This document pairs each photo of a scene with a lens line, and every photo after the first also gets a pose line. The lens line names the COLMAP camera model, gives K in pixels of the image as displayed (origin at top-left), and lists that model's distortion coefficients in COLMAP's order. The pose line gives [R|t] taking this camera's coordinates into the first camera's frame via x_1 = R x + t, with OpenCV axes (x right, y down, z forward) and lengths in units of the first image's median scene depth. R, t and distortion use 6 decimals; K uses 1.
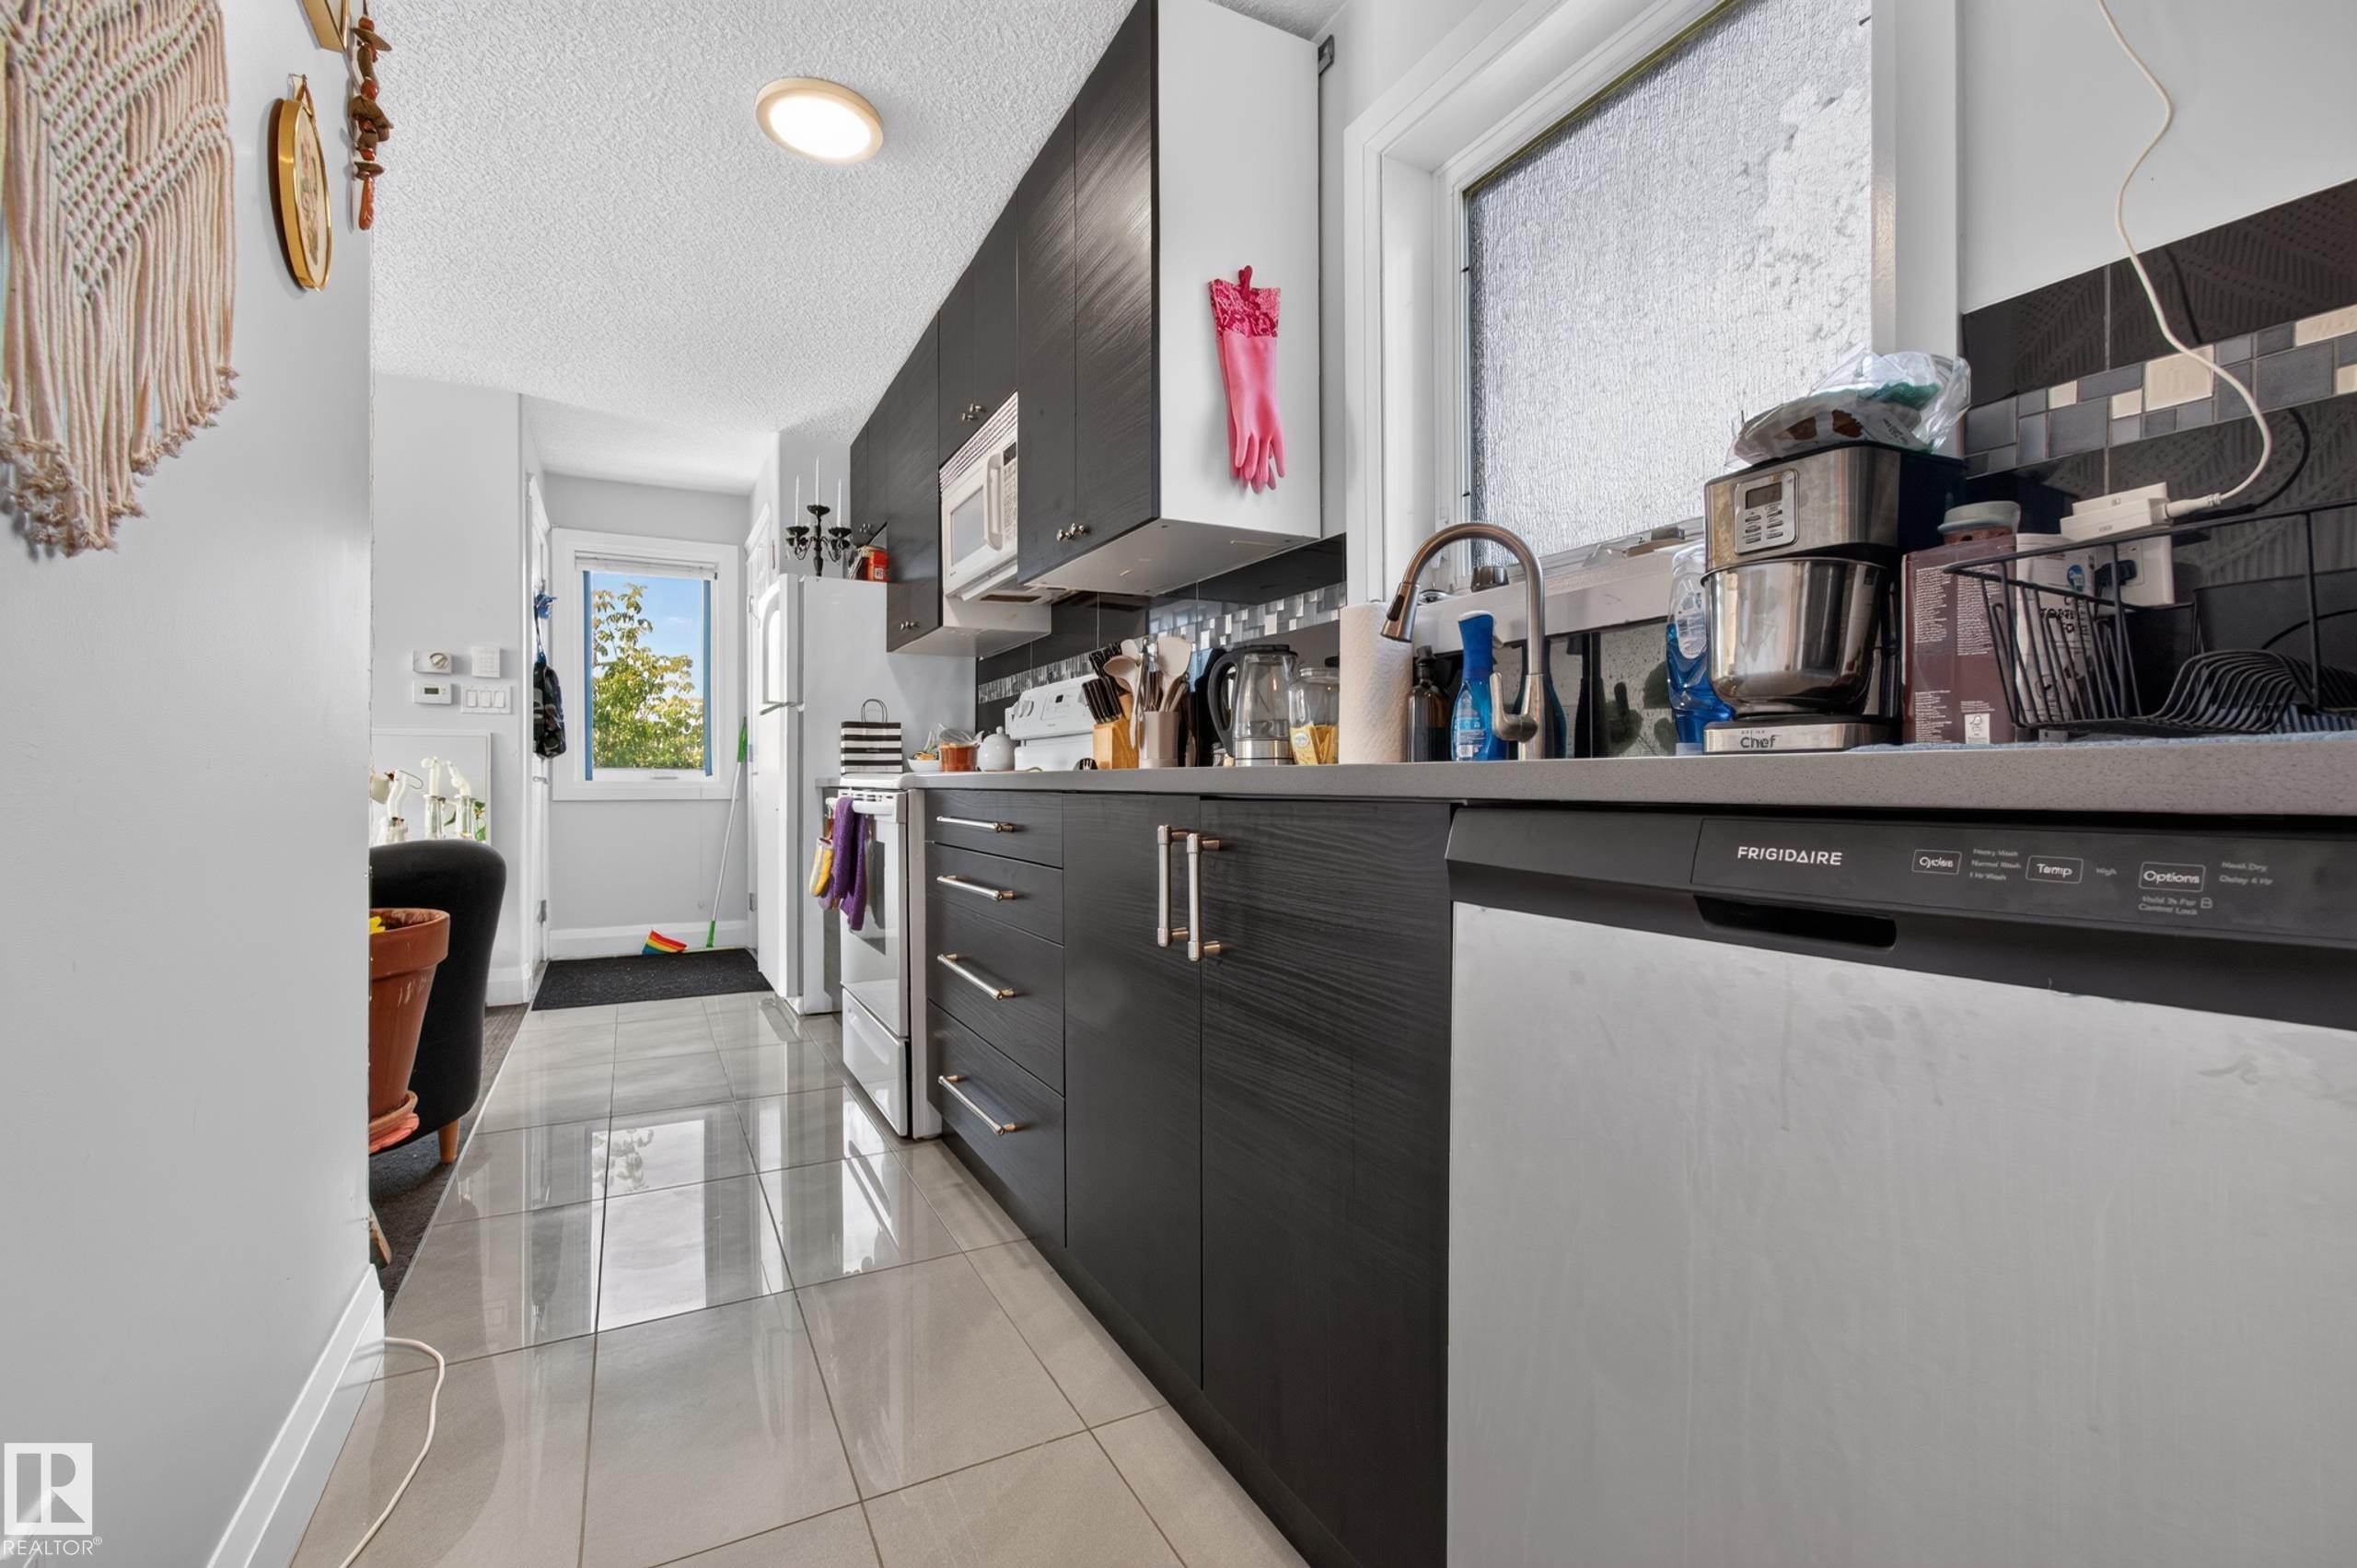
lens RADIAL K [[1034.3, 0, 1178.5], [0, 1034.3, 784.0], [0, 0, 1]] dist [-0.003496, 0.000285]
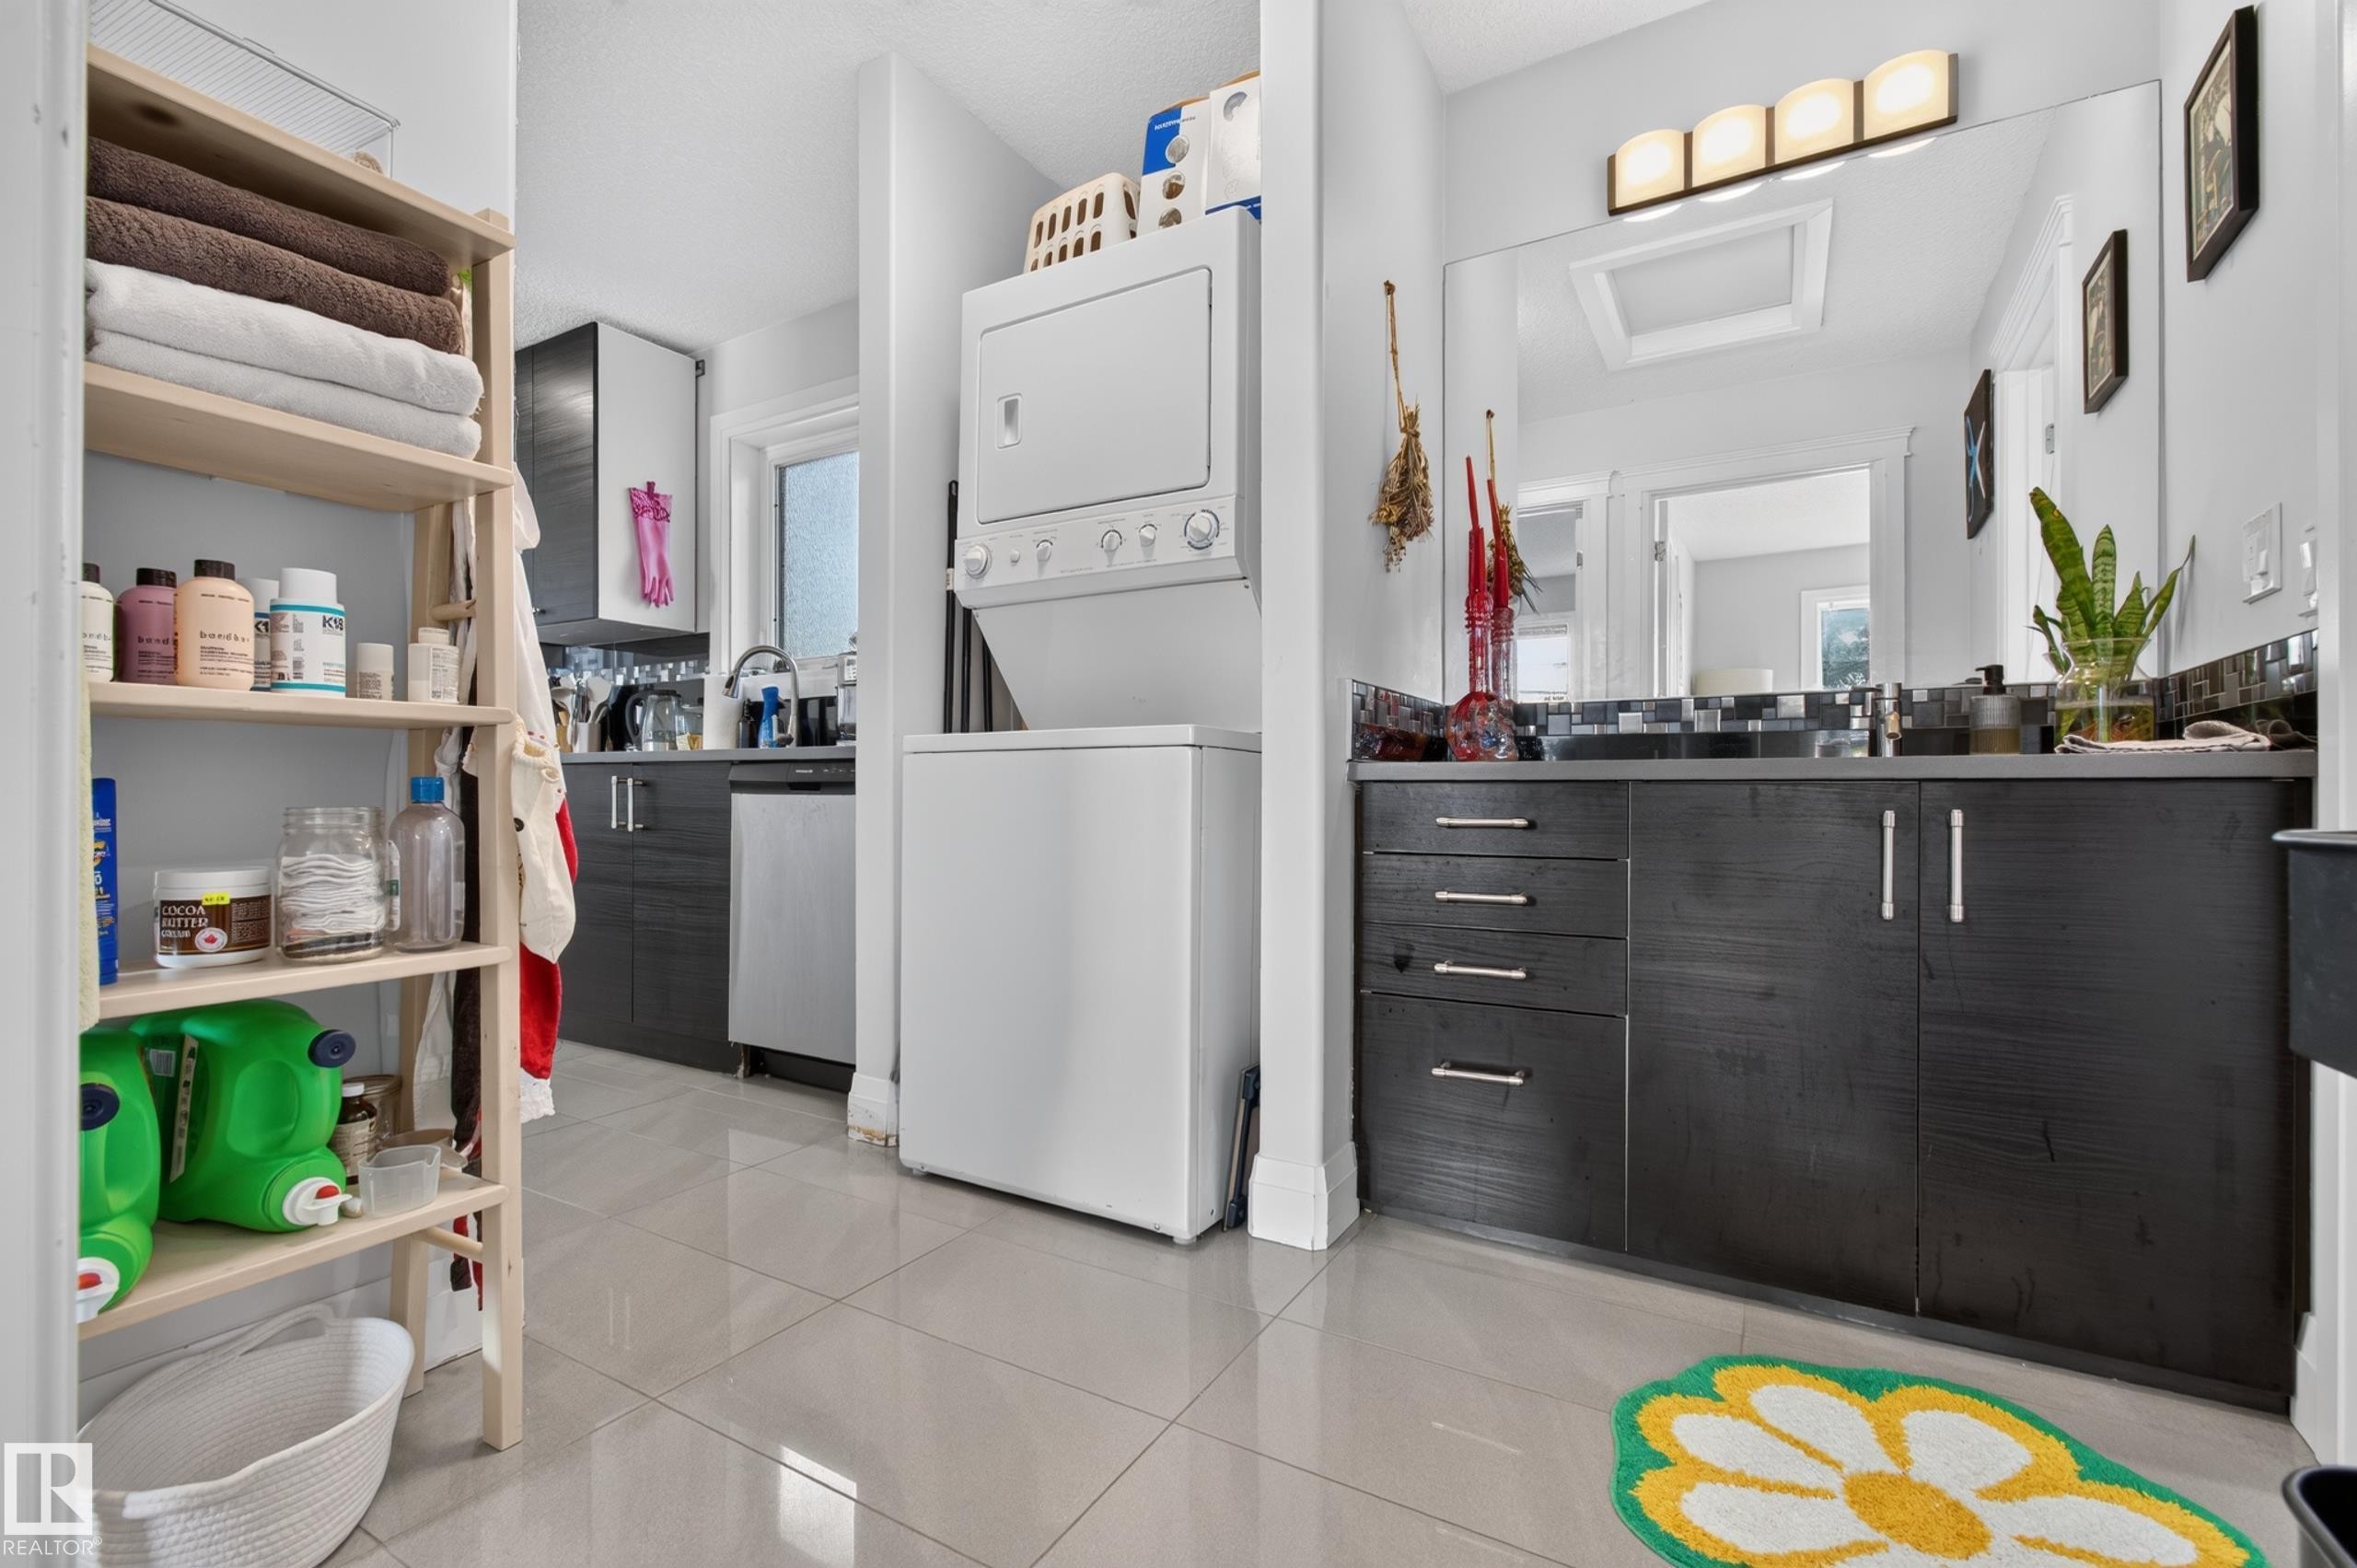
lens RADIAL K [[1034.3, 0, 1178.5], [0, 1034.3, 784.0], [0, 0, 1]] dist [-0.003496, 0.000285]
pose [[0.848638, 0.005876, 0.528941, -0.109391], [-0.000282, 0.999943, -0.010655, 0.053443], [-0.528974, 0.008893, 0.848592, -1.065722]]
